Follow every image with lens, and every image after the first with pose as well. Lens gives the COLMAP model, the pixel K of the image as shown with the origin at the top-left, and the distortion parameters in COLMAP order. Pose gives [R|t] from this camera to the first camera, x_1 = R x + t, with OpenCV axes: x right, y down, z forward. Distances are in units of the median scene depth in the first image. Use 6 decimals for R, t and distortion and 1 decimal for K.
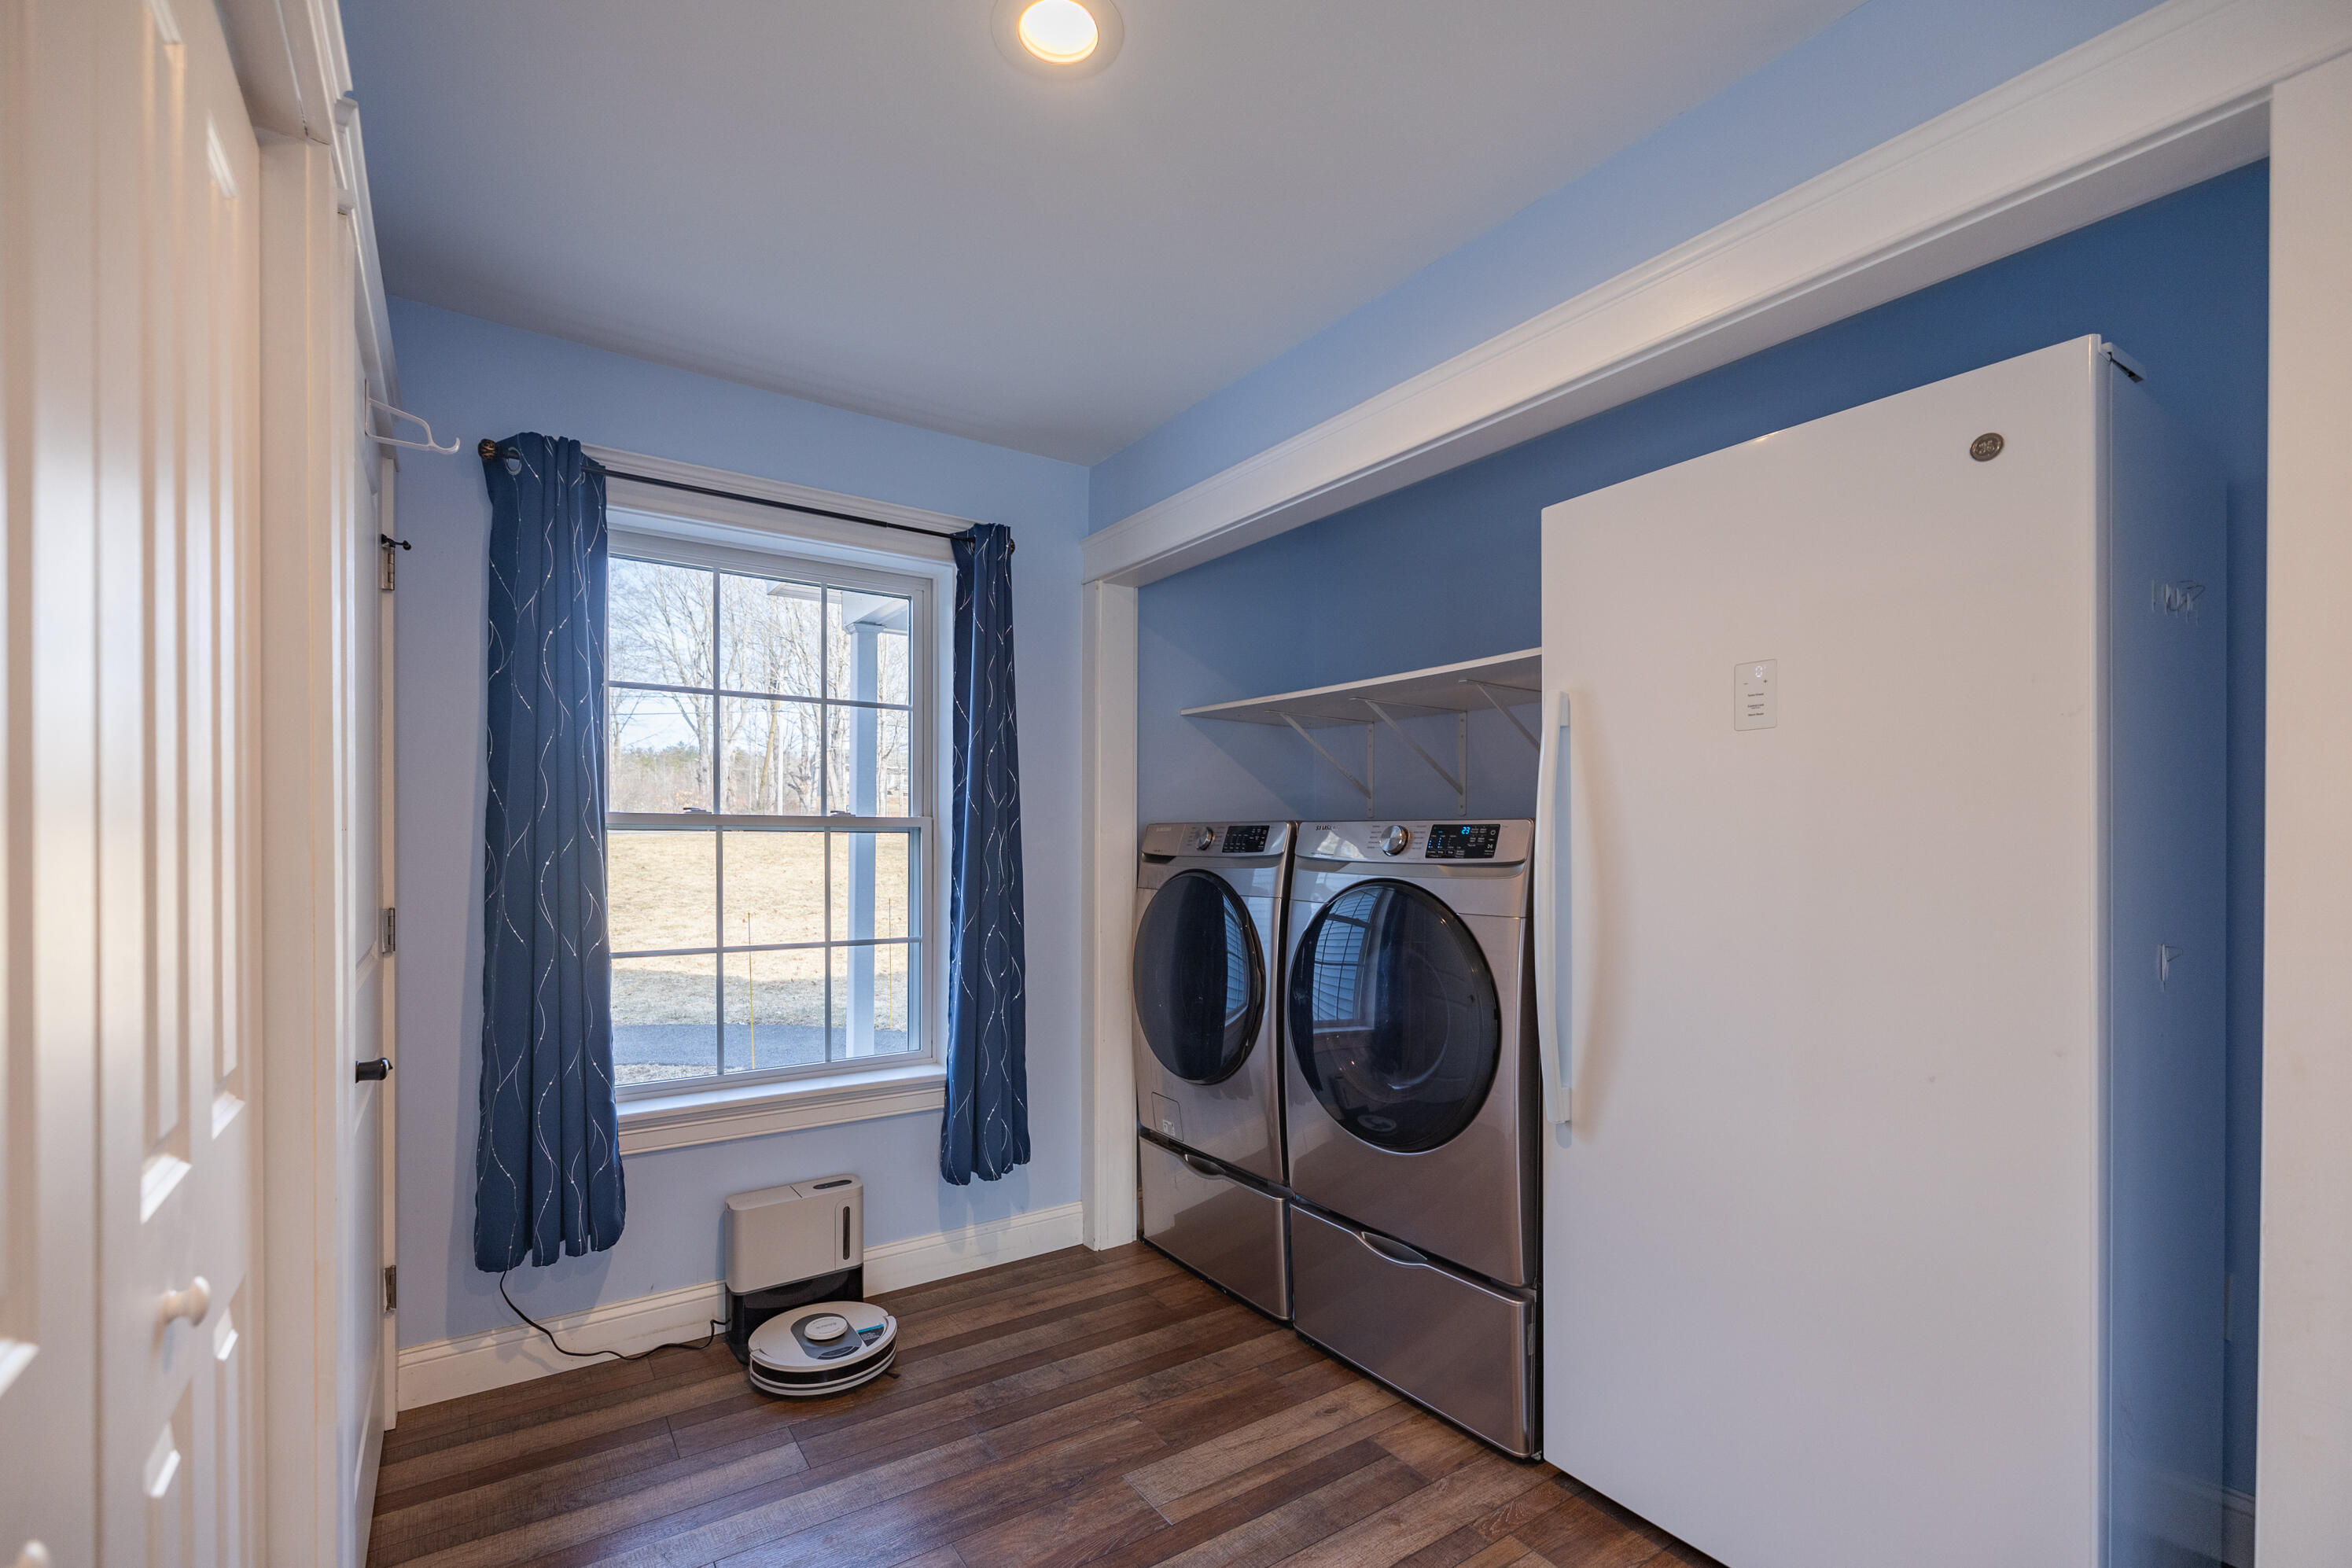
lens RADIAL K [[1023.6, 0, 1178.2], [0, 1023.6, 836.7], [0, 0, 1]] dist [0.000539, 0.000155]
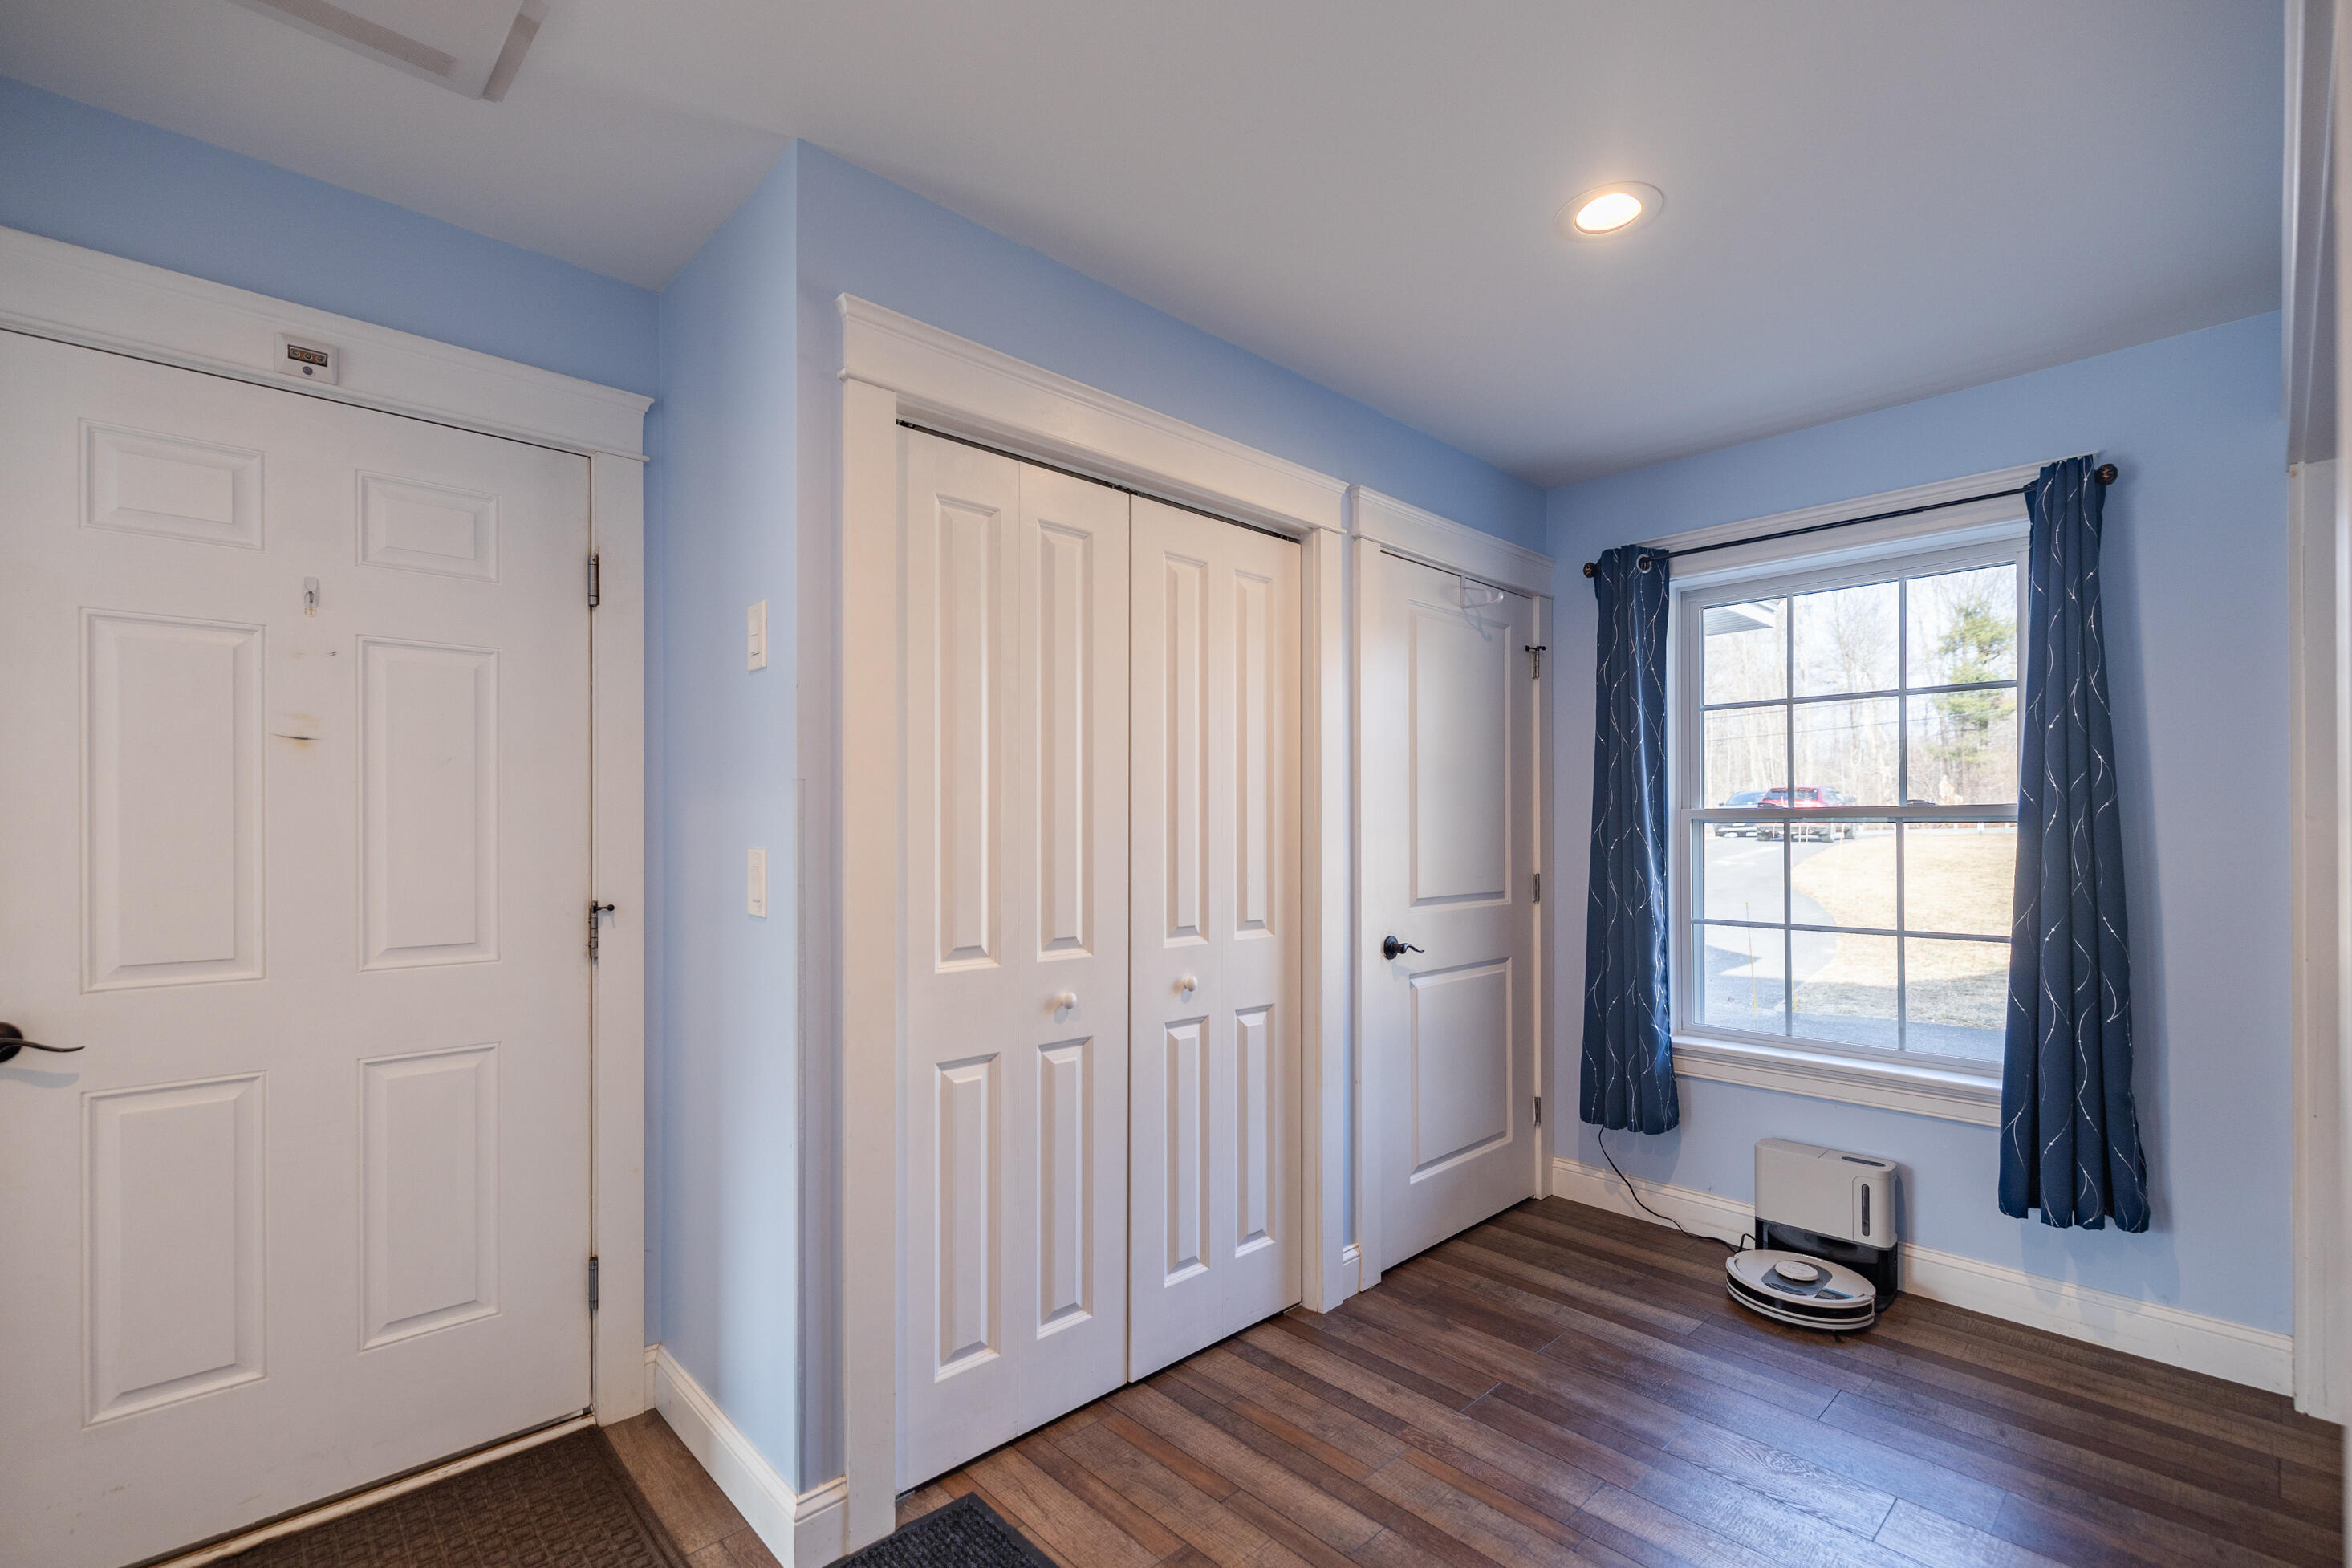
lens RADIAL K [[1023.6, 0, 1178.2], [0, 1023.6, 836.7], [0, 0, 1]] dist [0.000539, 0.000155]
pose [[0.164187, -0.000189, -0.986429, 0.573583], [0.002684, 0.999996, 0.000255, 0.005698], [0.986426, -0.002689, 0.164187, 0.140124]]
